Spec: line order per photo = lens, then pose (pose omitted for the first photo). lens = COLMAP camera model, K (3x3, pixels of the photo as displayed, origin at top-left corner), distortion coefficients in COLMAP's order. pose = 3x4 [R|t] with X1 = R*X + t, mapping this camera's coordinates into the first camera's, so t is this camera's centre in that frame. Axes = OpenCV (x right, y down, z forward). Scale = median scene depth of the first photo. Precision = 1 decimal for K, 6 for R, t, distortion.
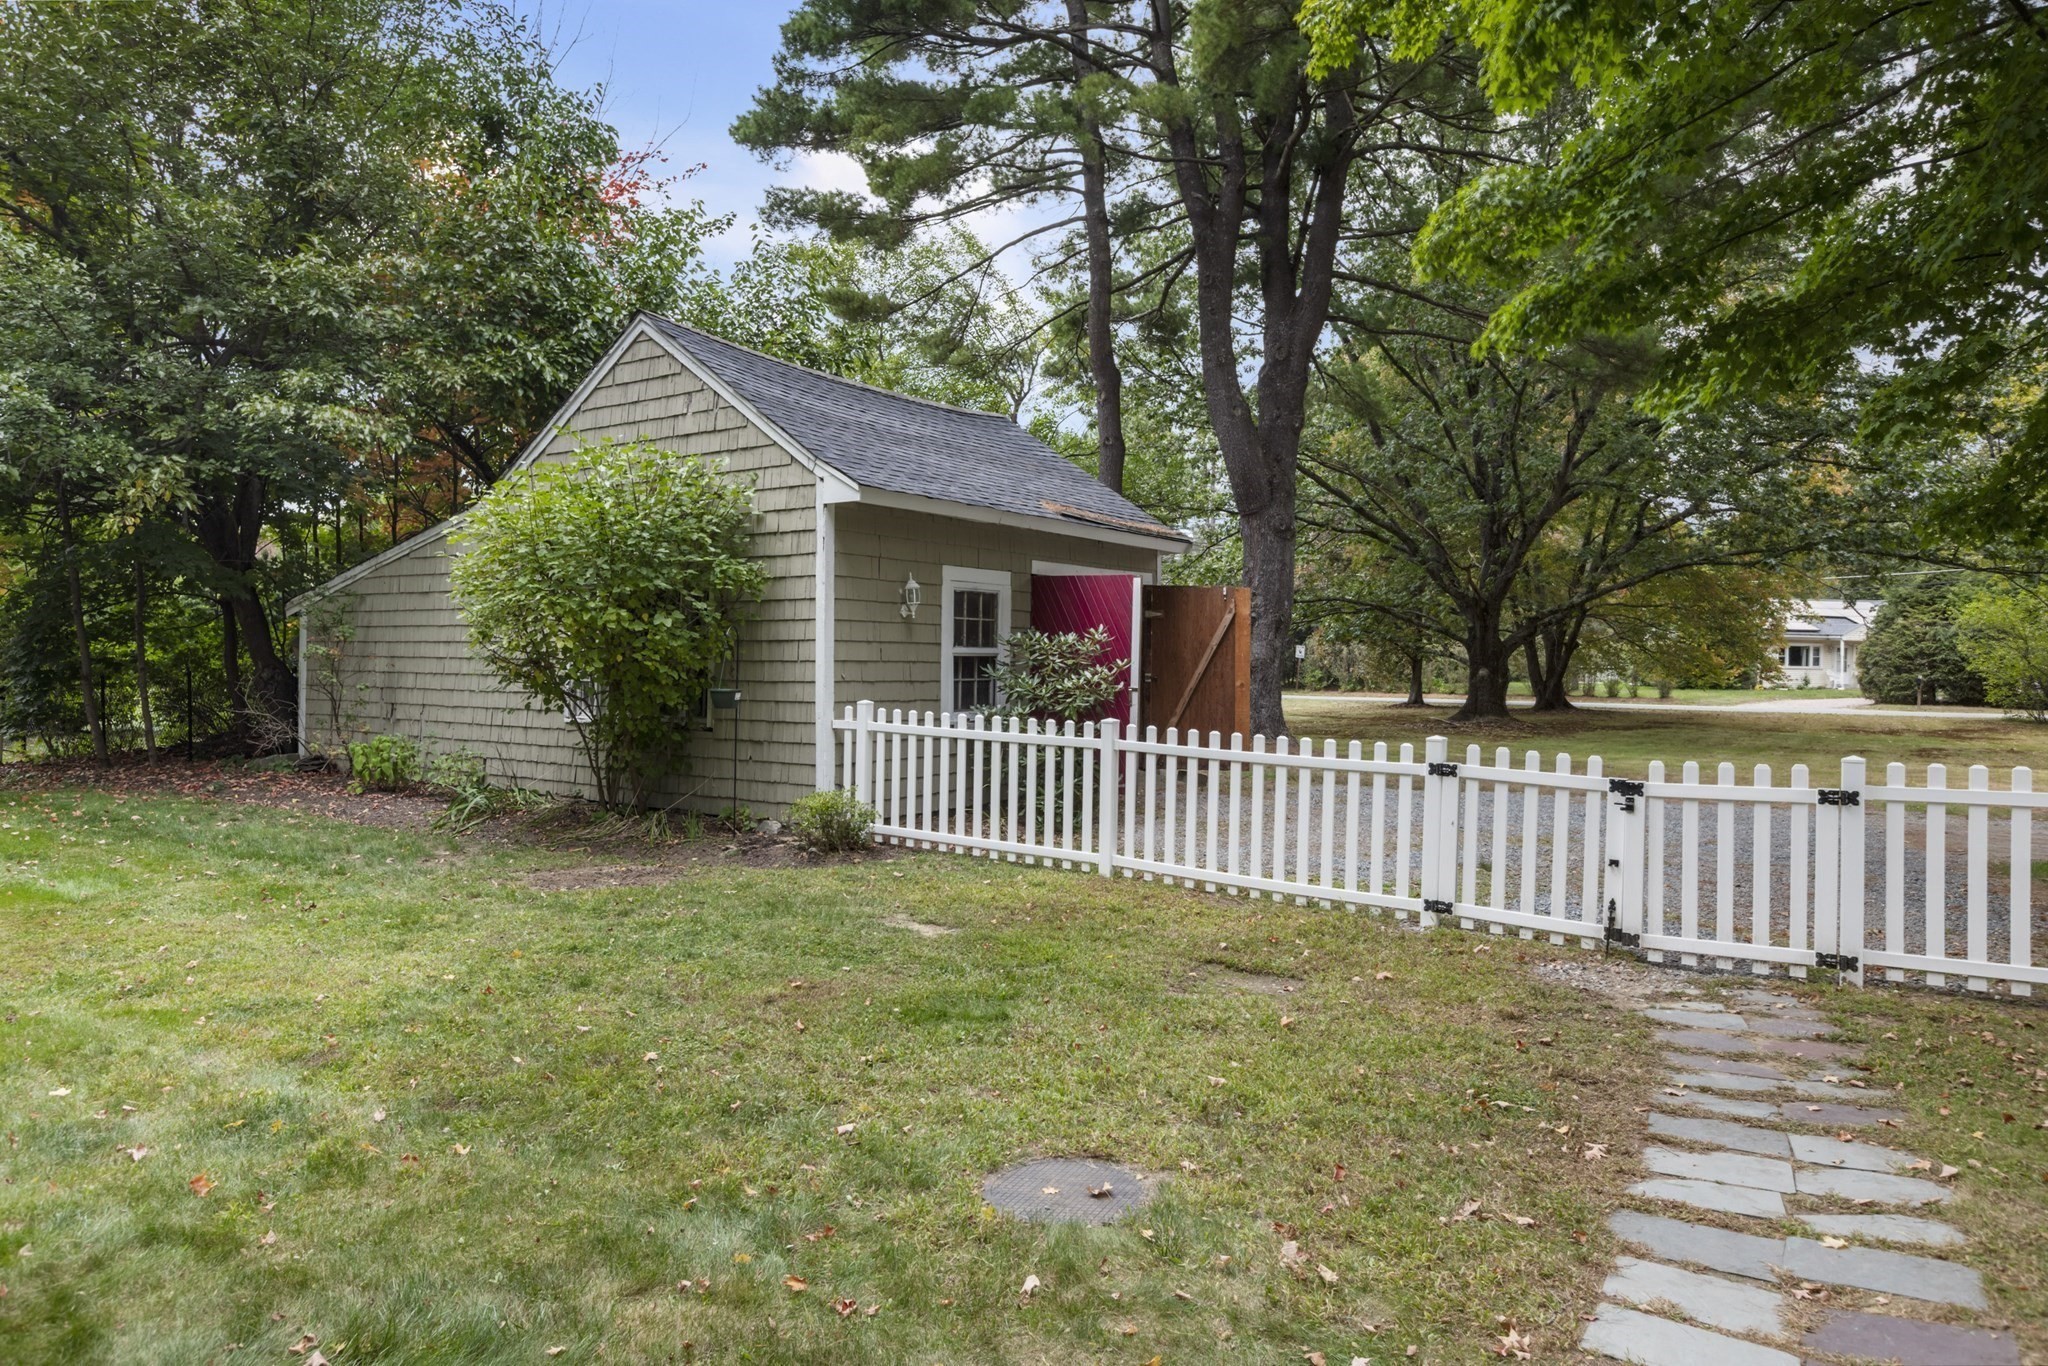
lens RADIAL K [[1377.5, 0, 1019.9], [0, 1377.5, 670.8], [0, 0, 1]] dist [0.006587, 0.002405]
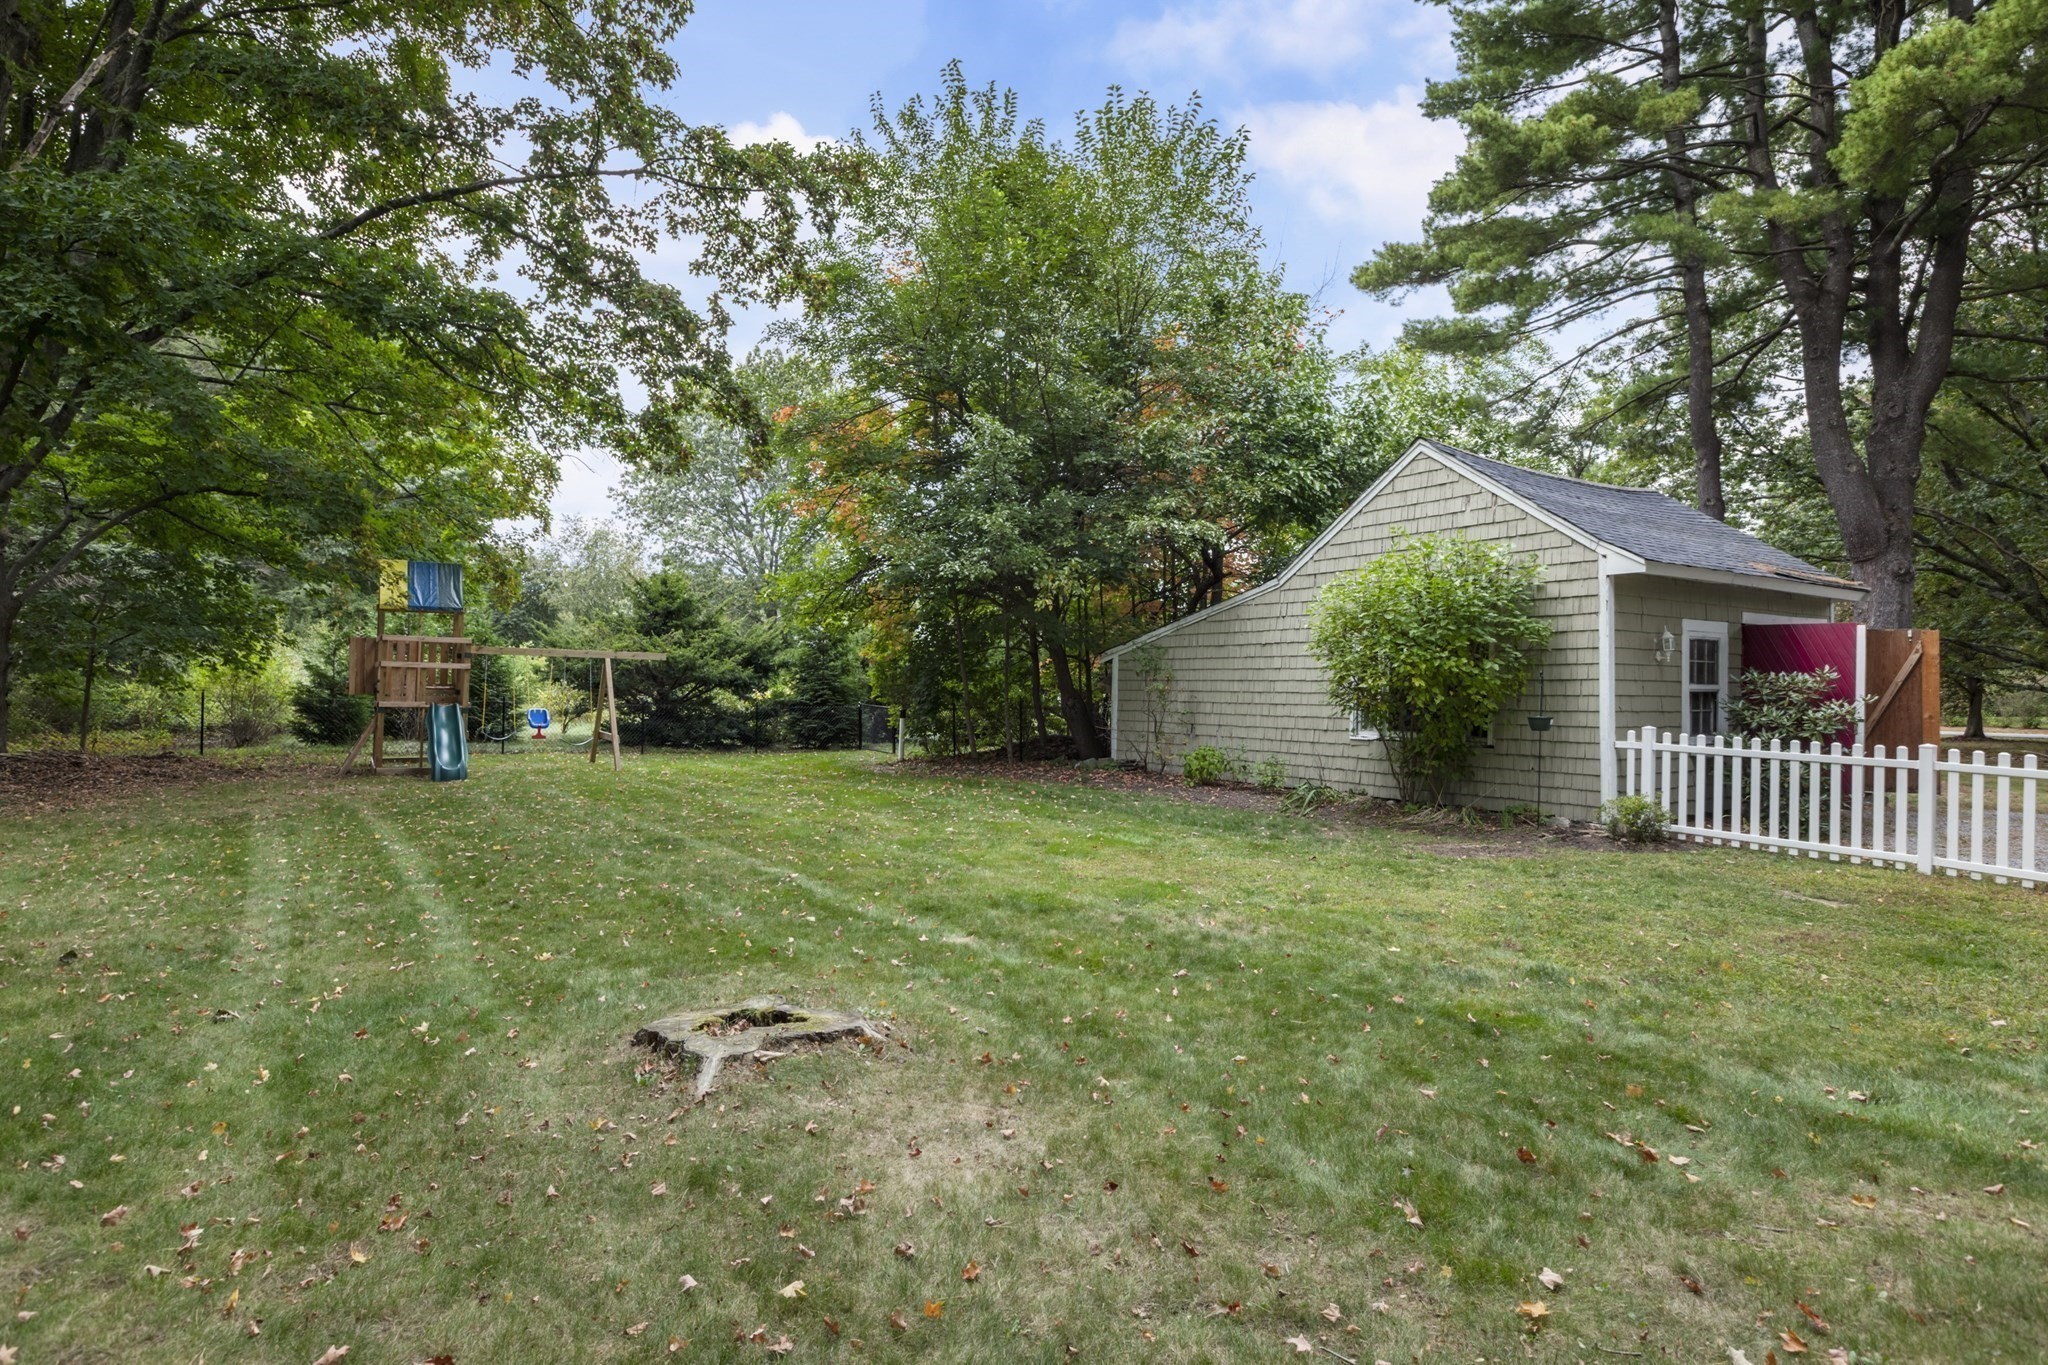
lens RADIAL K [[1106.6, 0, 1023.6], [0, 1106.6, 694.3], [0, 0, 1]] dist [0.001119, 0.000847]
pose [[0.916266, 0.002547, -0.400563, -0.194127], [-0.005030, 0.999974, -0.005149, -0.000191], [0.400539, 0.006733, 0.916255, -0.151400]]
